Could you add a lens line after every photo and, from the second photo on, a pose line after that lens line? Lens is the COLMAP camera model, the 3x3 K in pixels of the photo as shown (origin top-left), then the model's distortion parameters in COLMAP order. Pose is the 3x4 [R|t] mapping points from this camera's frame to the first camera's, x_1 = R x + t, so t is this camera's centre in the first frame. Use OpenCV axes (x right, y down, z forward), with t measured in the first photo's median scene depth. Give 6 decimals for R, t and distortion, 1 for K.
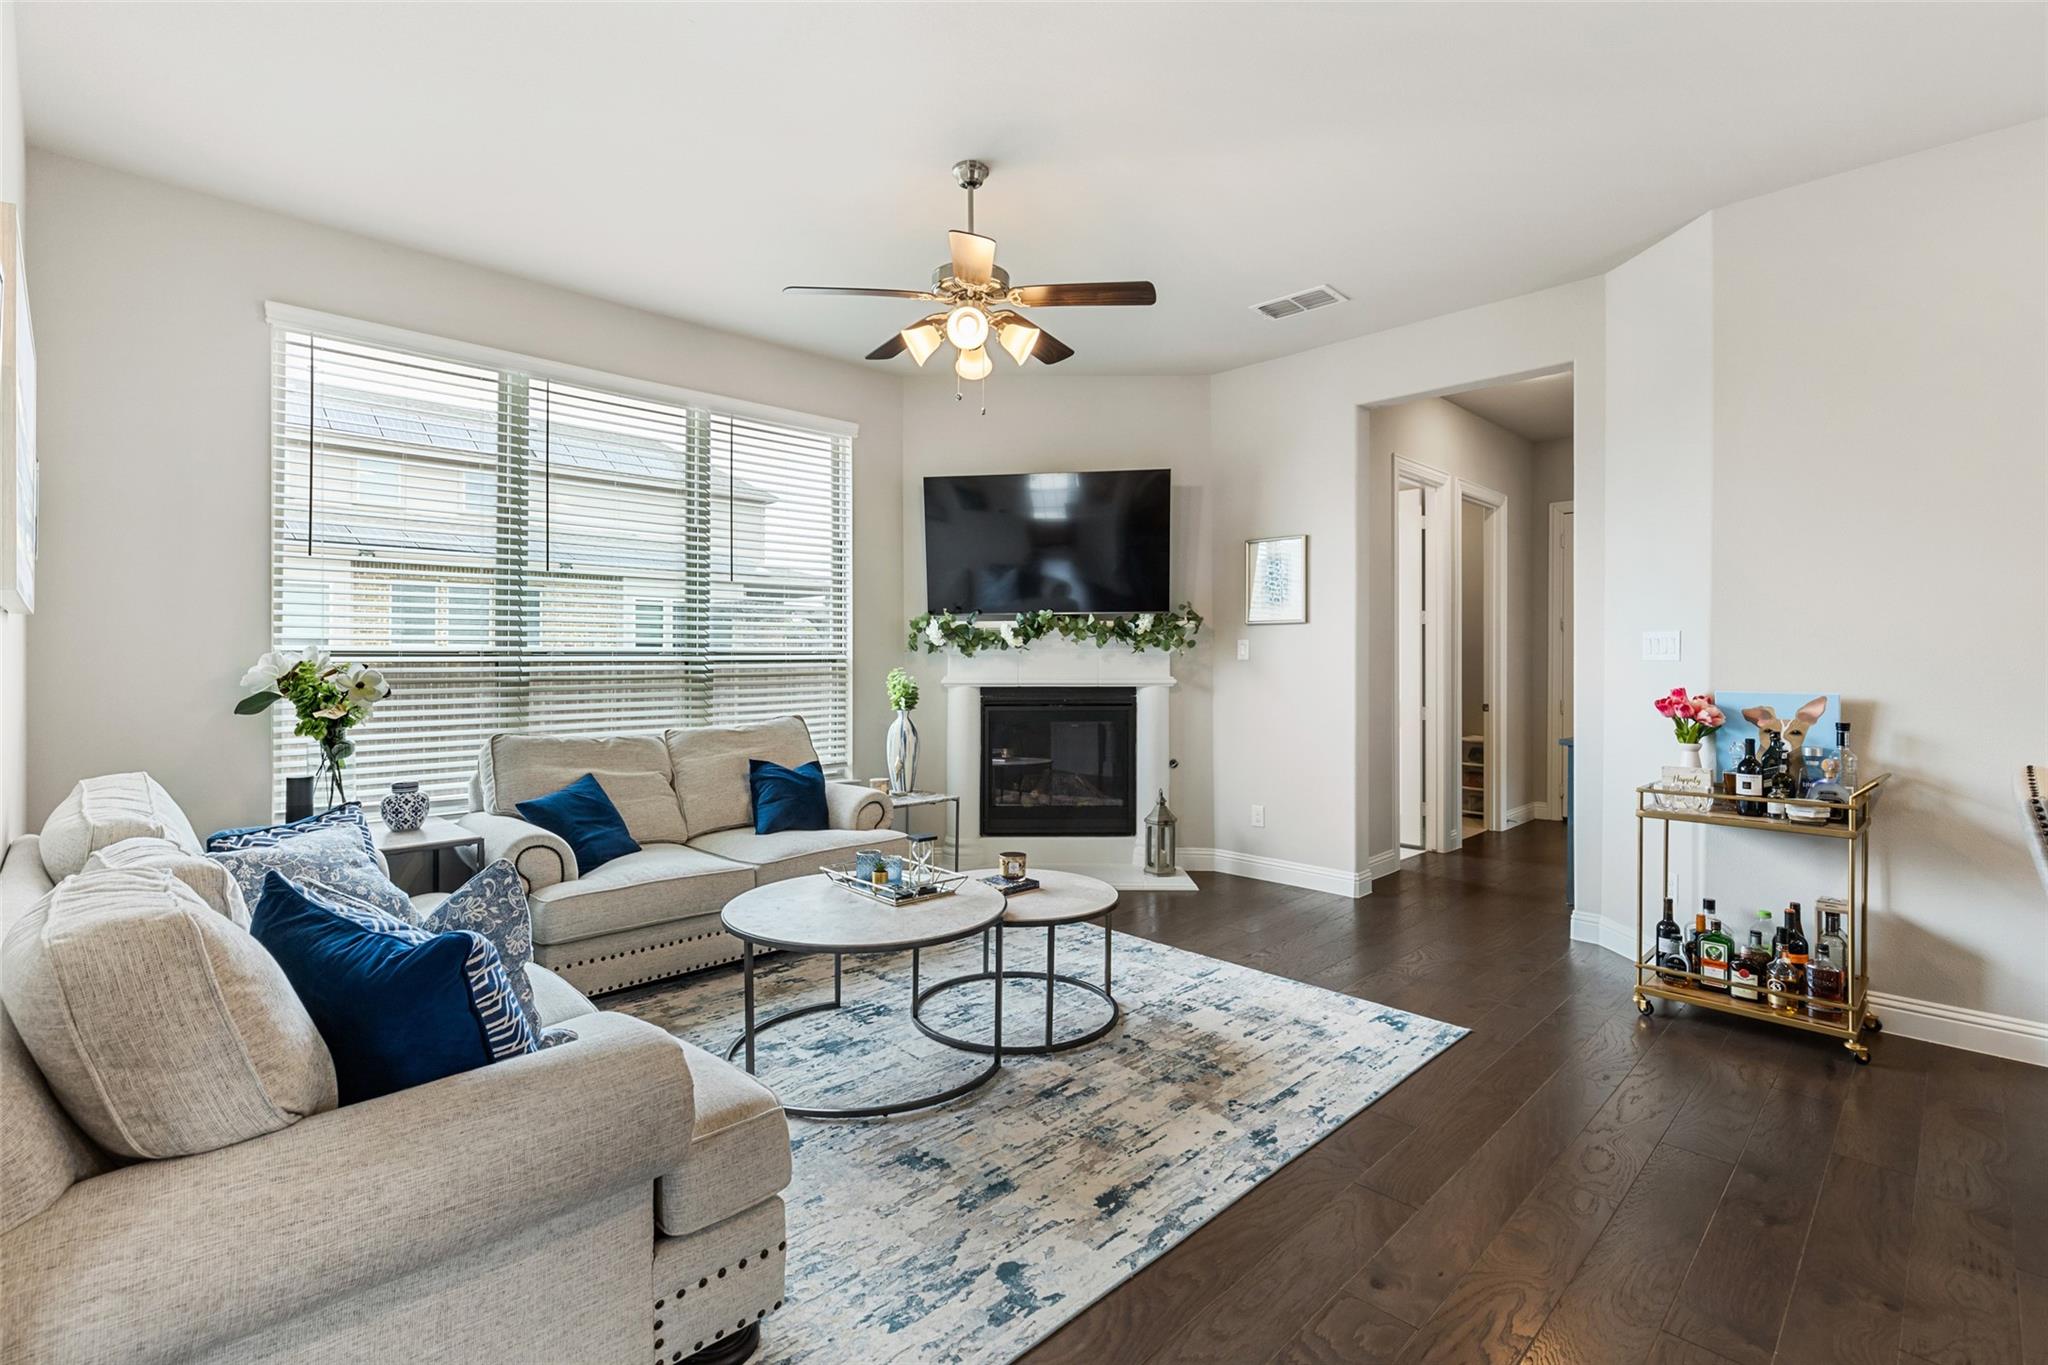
lens RADIAL K [[946.4, 0, 1020.6], [0, 946.4, 671.6], [0, 0, 1]] dist [0.002753, 0.000115]
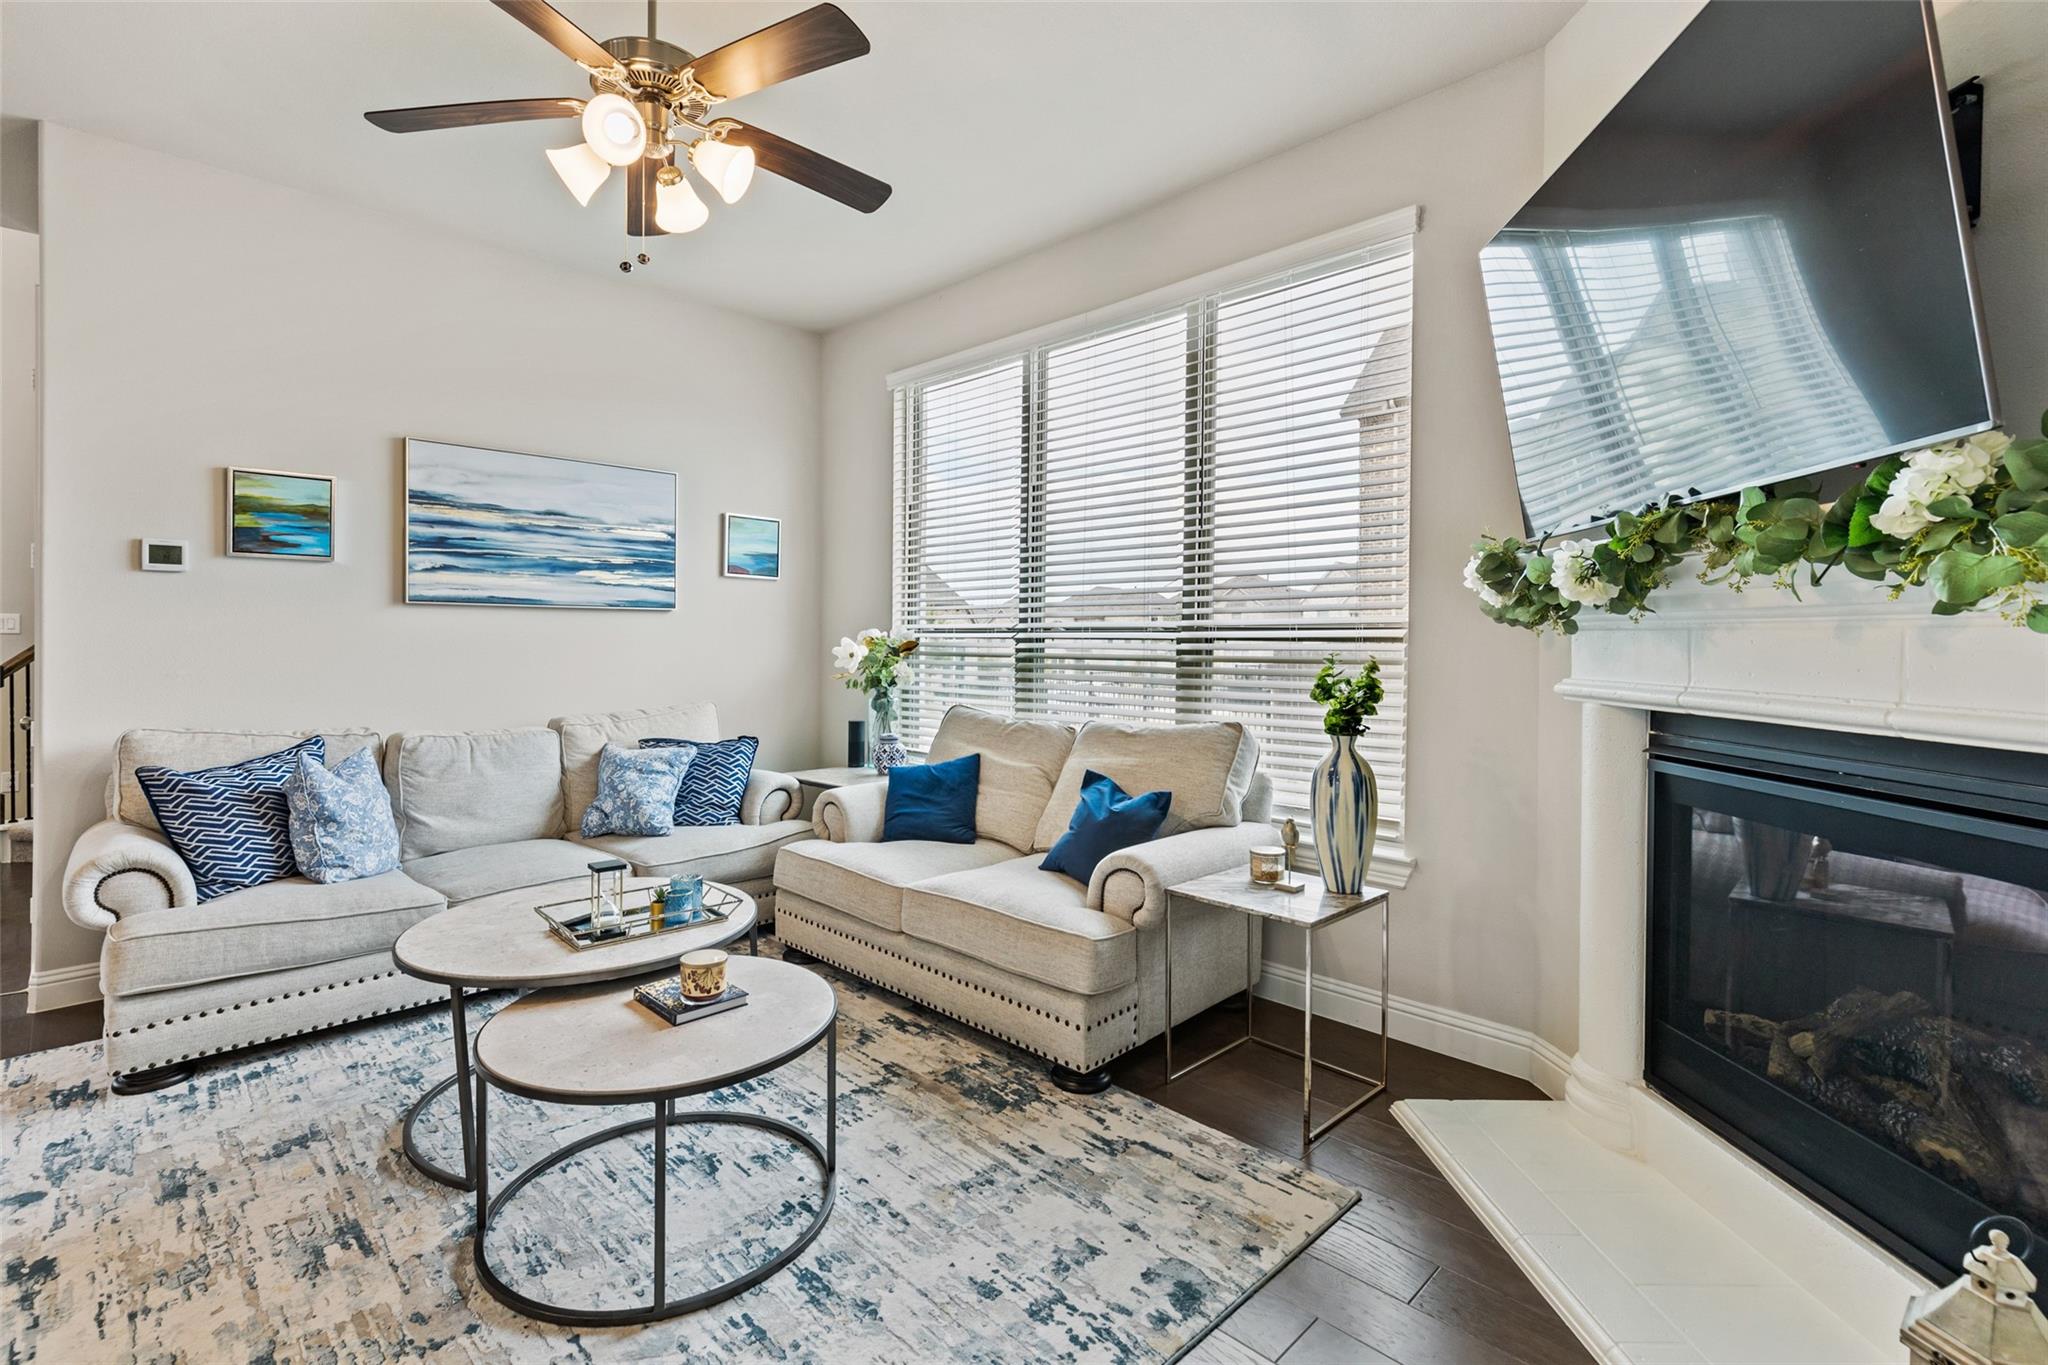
lens RADIAL K [[946.4, 0, 981.0], [0, 946.4, 631.4], [0, 0, 1]] dist [0.002753, 0.000115]
pose [[-0.016442, -0.002938, -0.999861, 0.749357], [-0.018559, 0.999824, -0.002633, -0.022601], [0.999693, 0.018513, -0.016494, 1.483641]]
